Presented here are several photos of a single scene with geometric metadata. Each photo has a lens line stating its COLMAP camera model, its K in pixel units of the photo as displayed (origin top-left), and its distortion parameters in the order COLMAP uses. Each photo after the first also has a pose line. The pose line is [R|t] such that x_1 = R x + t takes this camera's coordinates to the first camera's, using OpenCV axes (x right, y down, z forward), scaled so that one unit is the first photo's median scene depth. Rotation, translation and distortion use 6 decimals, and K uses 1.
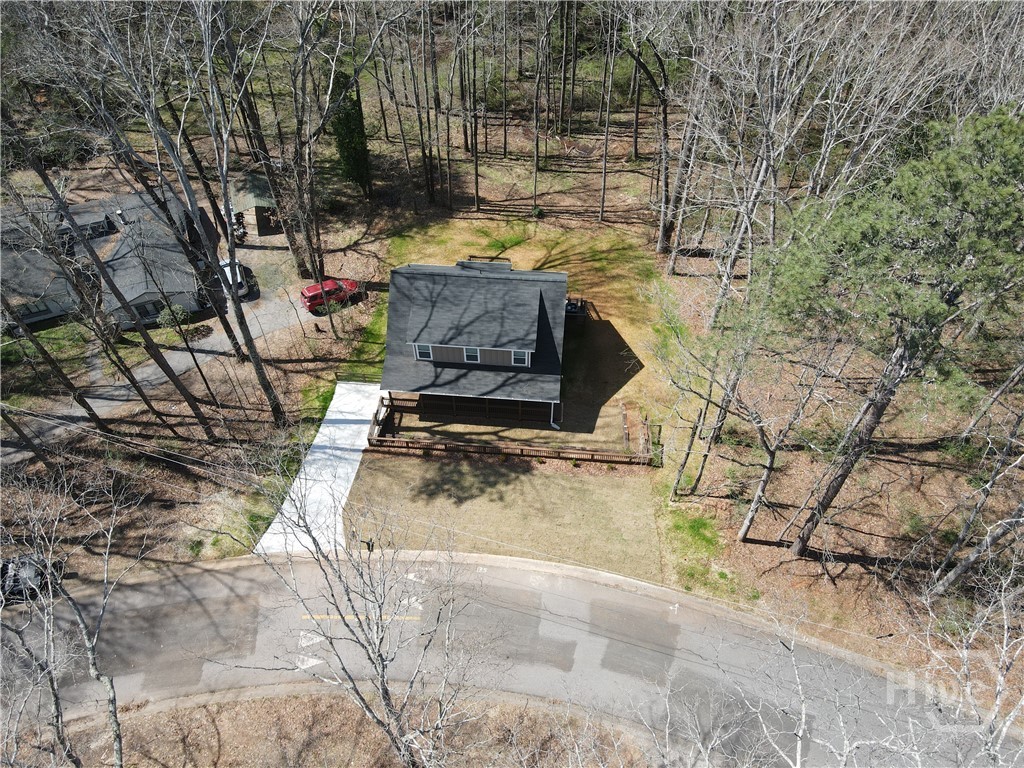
lens RADIAL K [[739.7, 0, 512.0], [0, 739.7, 384.0], [0, 0, 1]] dist [-0.001882, 0.007884]
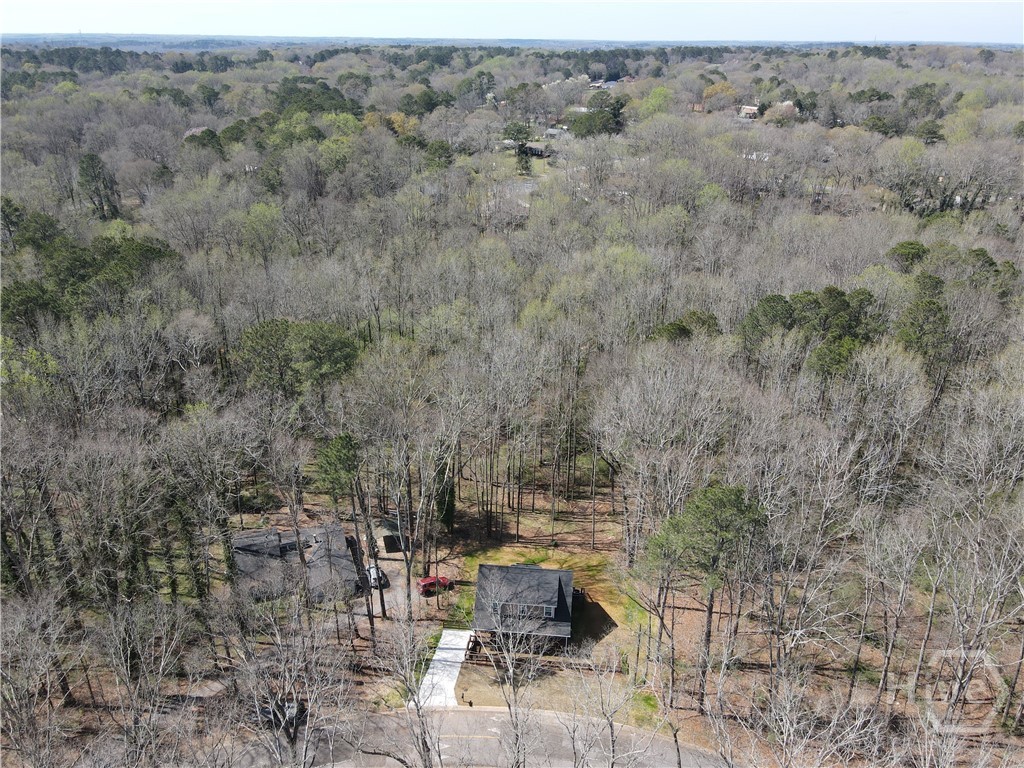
lens RADIAL K [[739.7, 0, 512.0], [0, 739.7, 384.0], [0, 0, 1]] dist [-0.001882, 0.007884]
pose [[0.999802, 0.017931, -0.008574, -0.058416], [-0.019857, 0.882539, -0.469820, 0.260361], [-0.000858, 0.469898, 0.882720, -0.702419]]
